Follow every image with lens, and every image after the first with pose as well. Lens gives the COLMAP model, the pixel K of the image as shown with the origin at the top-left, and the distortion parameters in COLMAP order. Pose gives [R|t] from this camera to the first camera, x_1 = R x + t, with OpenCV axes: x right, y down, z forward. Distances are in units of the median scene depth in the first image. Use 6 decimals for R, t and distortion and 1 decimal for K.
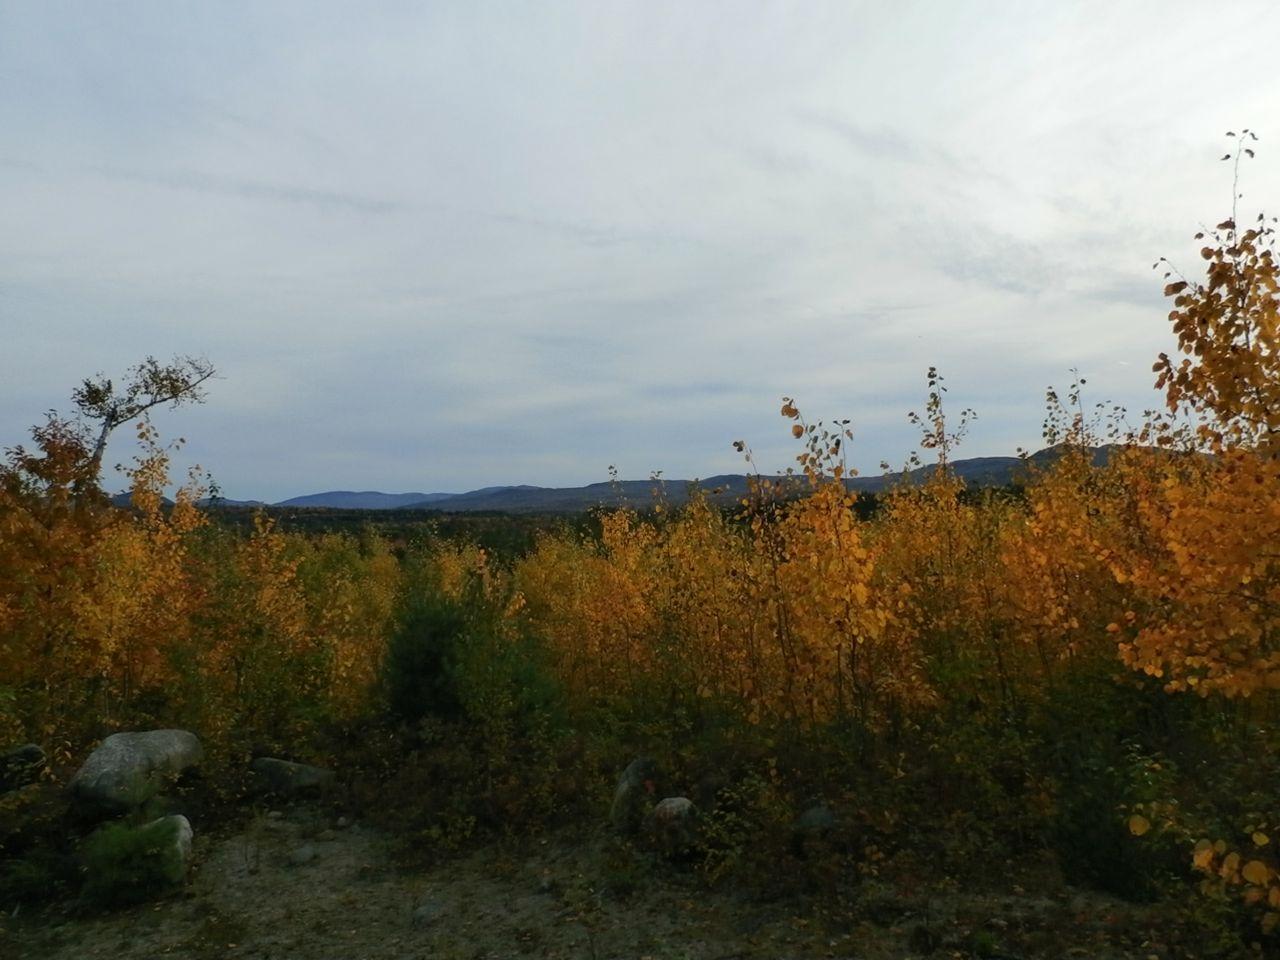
lens RADIAL K [[921.8, 0, 640.0], [0, 921.8, 480.0], [0, 0, 1]] dist [0.002536, 0.000487]
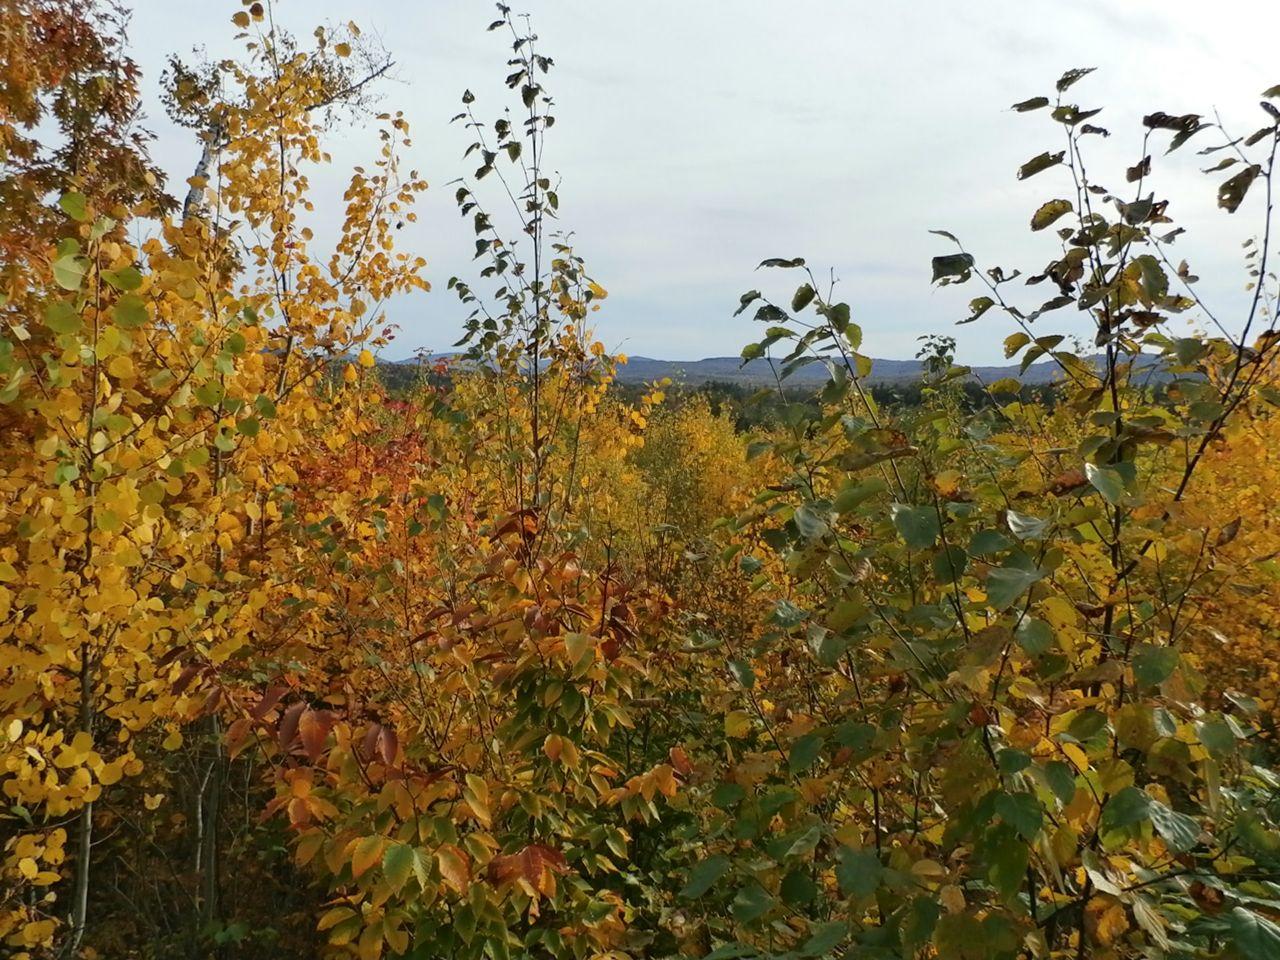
lens RADIAL K [[921.8, 0, 640.0], [0, 921.8, 480.0], [0, 0, 1]] dist [0.002536, 0.000487]
pose [[0.990409, 0.078091, -0.113983, -0.252127], [-0.060897, 0.987227, 0.147224, 0.048454], [0.124024, -0.138871, 0.982514, 0.479875]]
